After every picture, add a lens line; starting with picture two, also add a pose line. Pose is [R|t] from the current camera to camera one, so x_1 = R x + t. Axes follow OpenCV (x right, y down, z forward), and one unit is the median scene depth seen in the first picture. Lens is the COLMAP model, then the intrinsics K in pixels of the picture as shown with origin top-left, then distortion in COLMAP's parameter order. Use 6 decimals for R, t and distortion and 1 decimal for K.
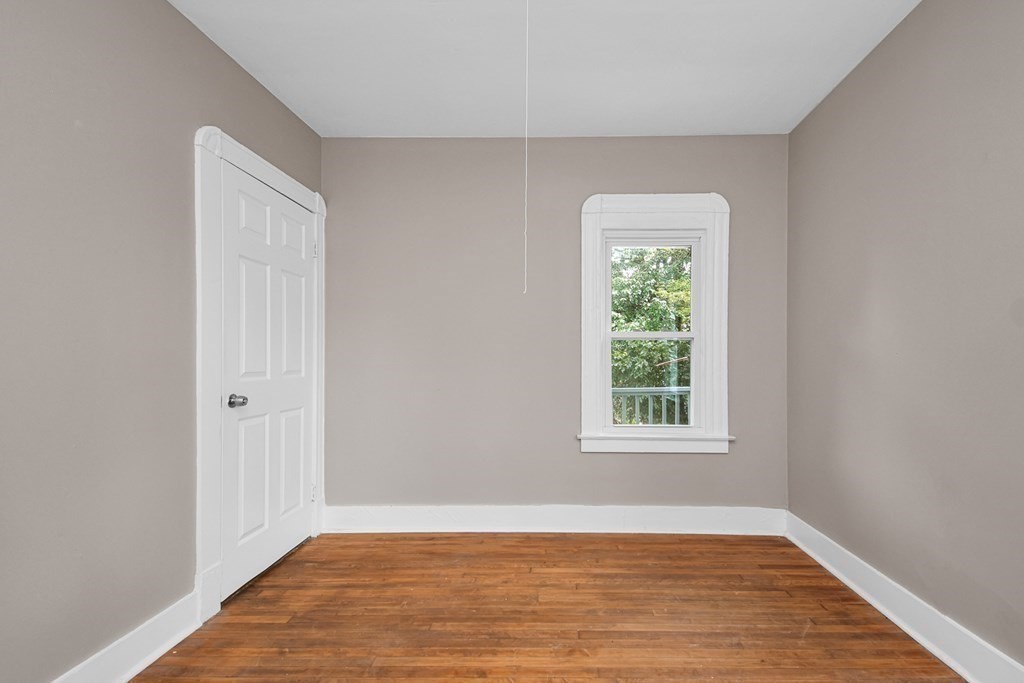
lens RADIAL K [[455.4, 0, 516.6], [0, 455.4, 348.7], [0, 0, 1]] dist [0.049373, -0.029548]
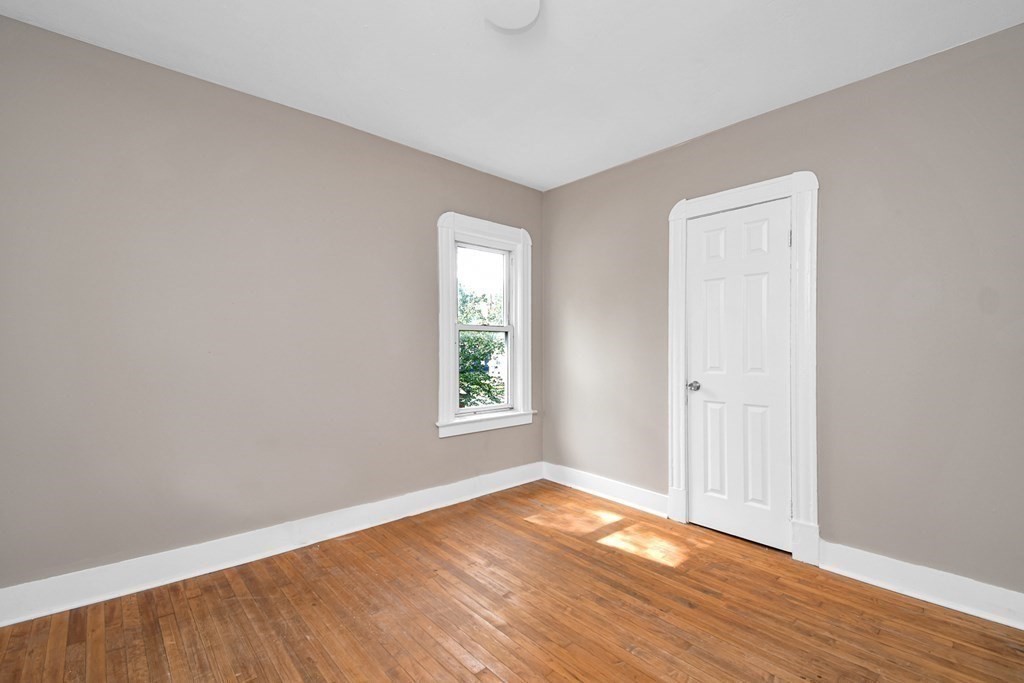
lens RADIAL K [[465.6, 0, 508.4], [0, 465.6, 352.8], [0, 0, 1]] dist [0.014568, -0.022788]
pose [[-0.686501, 0.000202, 0.727129, -0.522098], [0.004492, 0.999982, 0.003963, 0.002946], [-0.727115, 0.005987, -0.686490, 1.068020]]
